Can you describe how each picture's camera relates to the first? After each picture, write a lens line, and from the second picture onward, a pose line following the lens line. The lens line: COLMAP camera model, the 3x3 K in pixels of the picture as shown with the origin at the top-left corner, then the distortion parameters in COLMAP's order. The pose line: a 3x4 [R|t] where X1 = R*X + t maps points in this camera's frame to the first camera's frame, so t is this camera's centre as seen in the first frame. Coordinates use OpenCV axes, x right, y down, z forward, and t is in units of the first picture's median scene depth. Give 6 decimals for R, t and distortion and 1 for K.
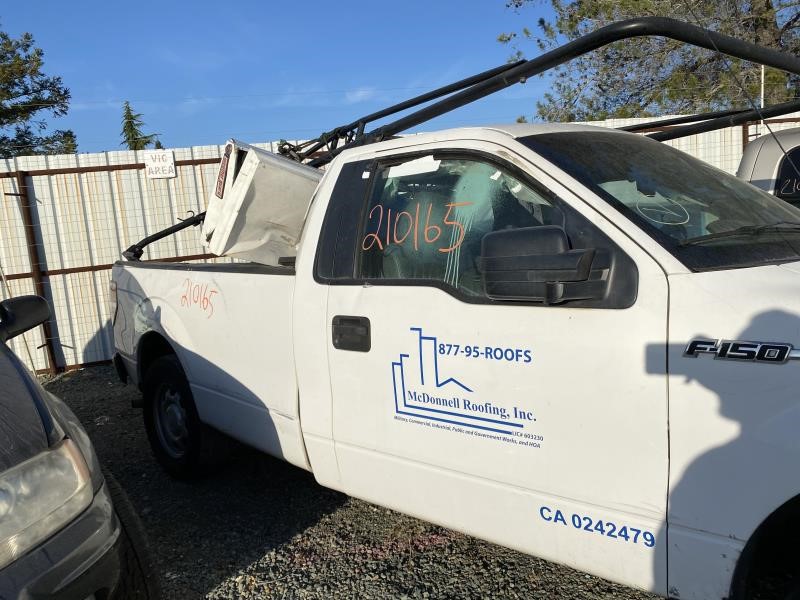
lens RADIAL K [[611.9, 0, 400.0], [0, 611.9, 300.0], [0, 0, 1]] dist [0.020316, -0.013375]
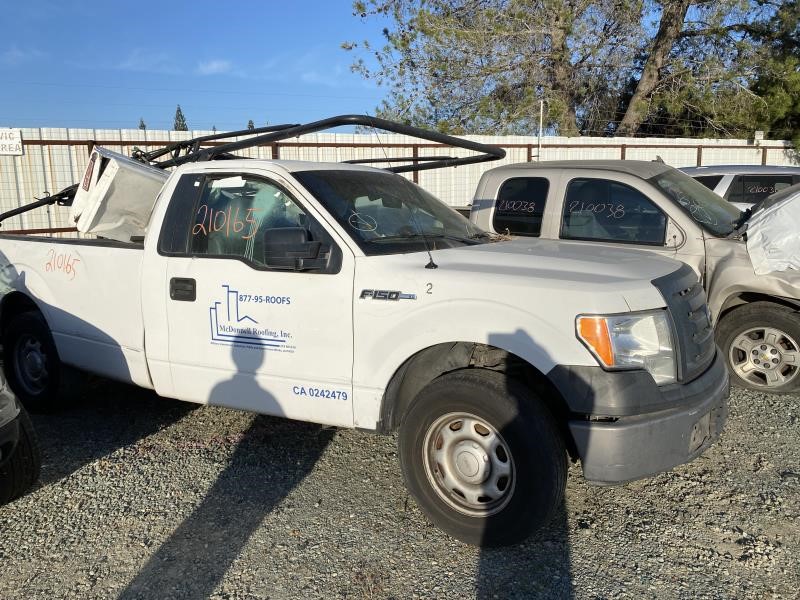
lens RADIAL K [[610.1, 0, 399.6], [0, 610.1, 296.8], [0, 0, 1]] dist [0.054809, -0.091276]
pose [[0.971907, 0.026114, 0.233910, 0.069927], [-0.030084, 0.999457, 0.013420, 0.030289], [-0.233433, -0.020080, 0.972166, -0.493106]]
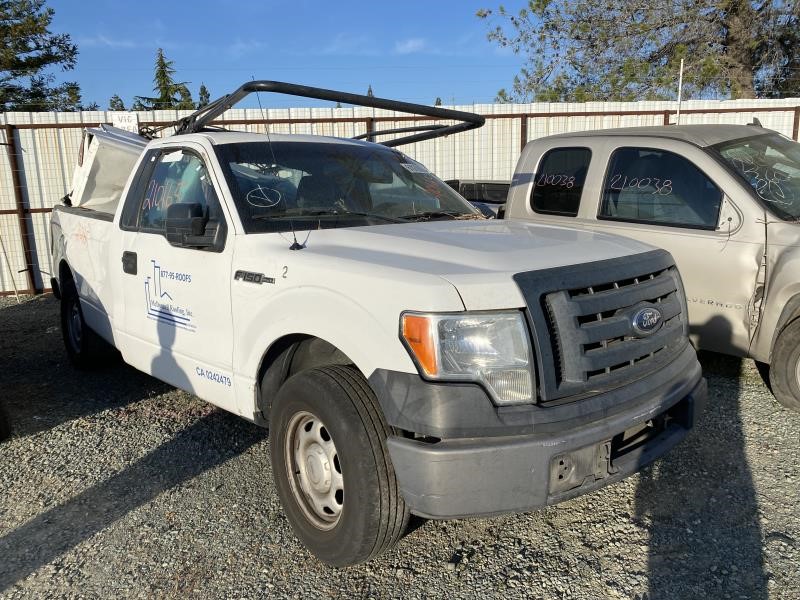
lens RADIAL K [[611.9, 0, 400.0], [0, 611.9, 300.0], [0, 0, 1]] dist [0.020316, -0.013375]
pose [[0.995957, 0.070459, -0.055724, 0.565425], [-0.066554, 0.995389, 0.069073, -0.003386], [0.060334, -0.065085, 0.996054, -0.422527]]
